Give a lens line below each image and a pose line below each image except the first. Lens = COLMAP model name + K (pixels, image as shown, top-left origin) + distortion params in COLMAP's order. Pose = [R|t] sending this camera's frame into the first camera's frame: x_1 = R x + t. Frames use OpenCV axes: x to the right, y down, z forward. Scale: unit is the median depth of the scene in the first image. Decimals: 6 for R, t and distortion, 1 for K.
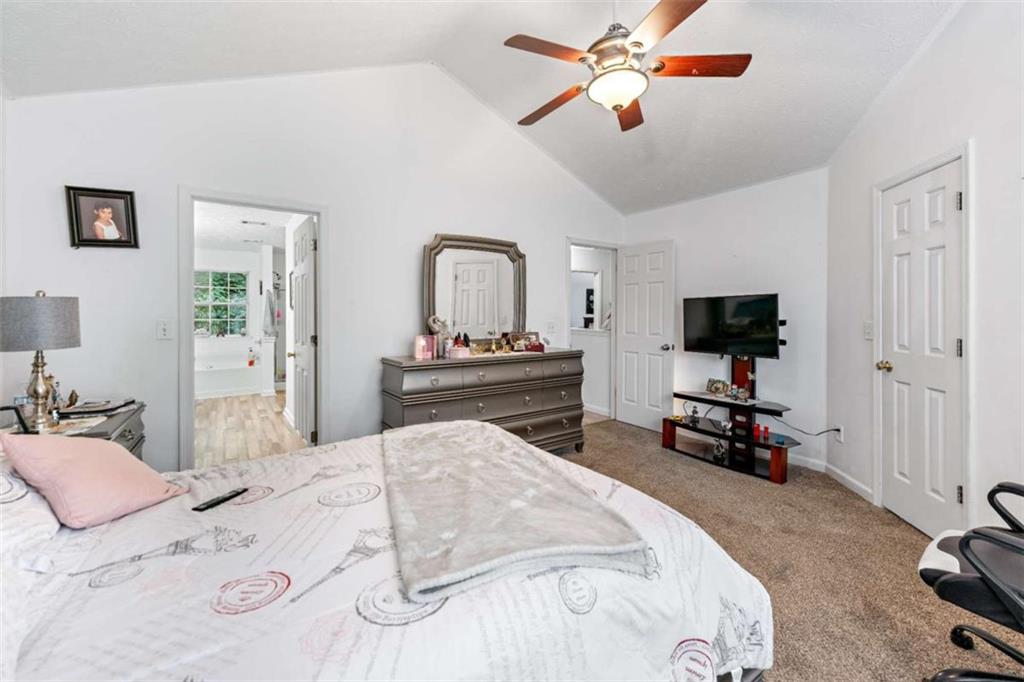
lens RADIAL K [[422.1, 0, 512.1], [0, 422.1, 320.9], [0, 0, 1]] dist [-0.000075, -0.000006]
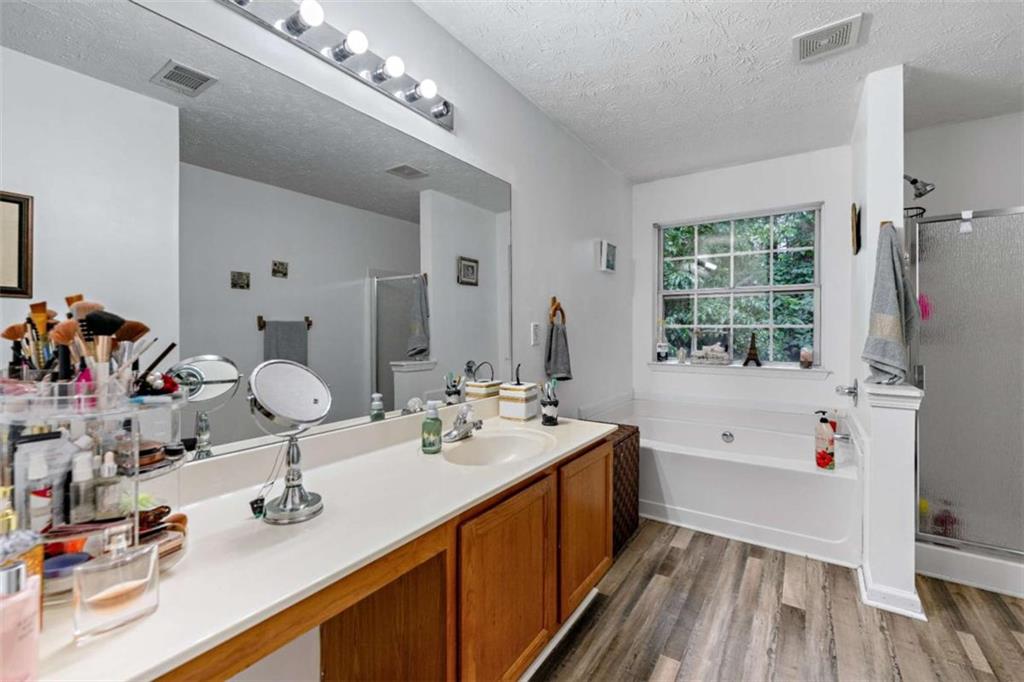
lens RADIAL K [[428.5, 0, 507.7], [0, 428.5, 317.8], [0, 0, 1]] dist [-0.000484, -0.000165]
pose [[0.350516, -0.018540, -0.936373, -0.380126], [-0.005947, 0.999740, -0.022020, 0.000422], [0.936538, 0.013287, 0.350315, 0.632741]]
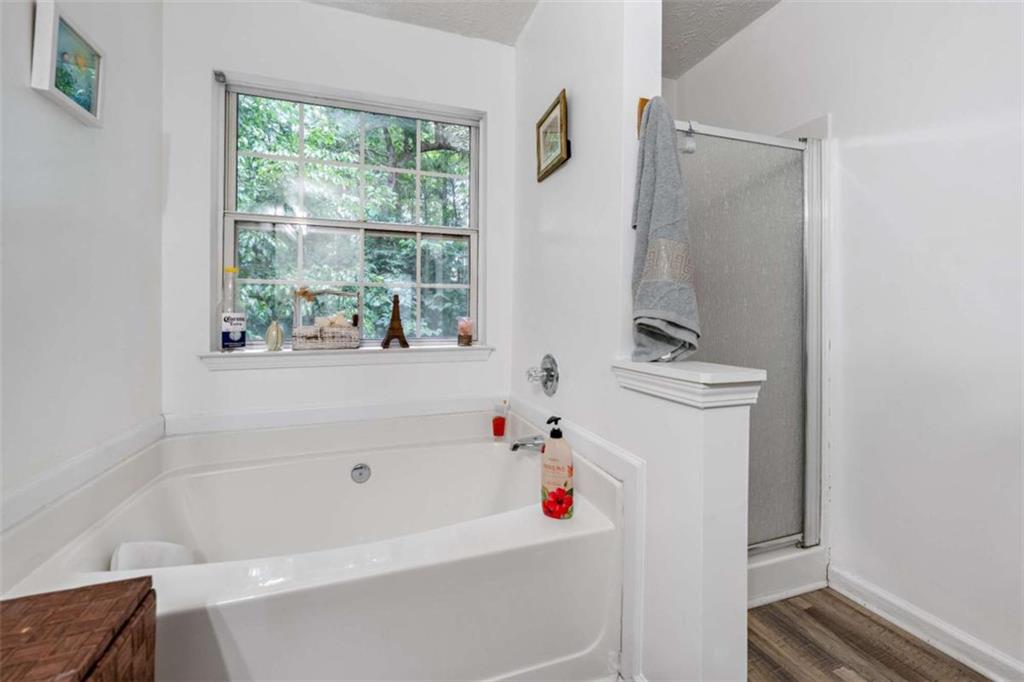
lens RADIAL K [[428.5, 0, 507.7], [0, 428.5, 317.8], [0, 0, 1]] dist [-0.000484, -0.000165]
pose [[0.959166, 0.007495, -0.282745, -0.559085], [-0.006017, 0.999963, 0.006095, 0.017808], [0.282780, -0.004144, 0.959176, 0.780631]]
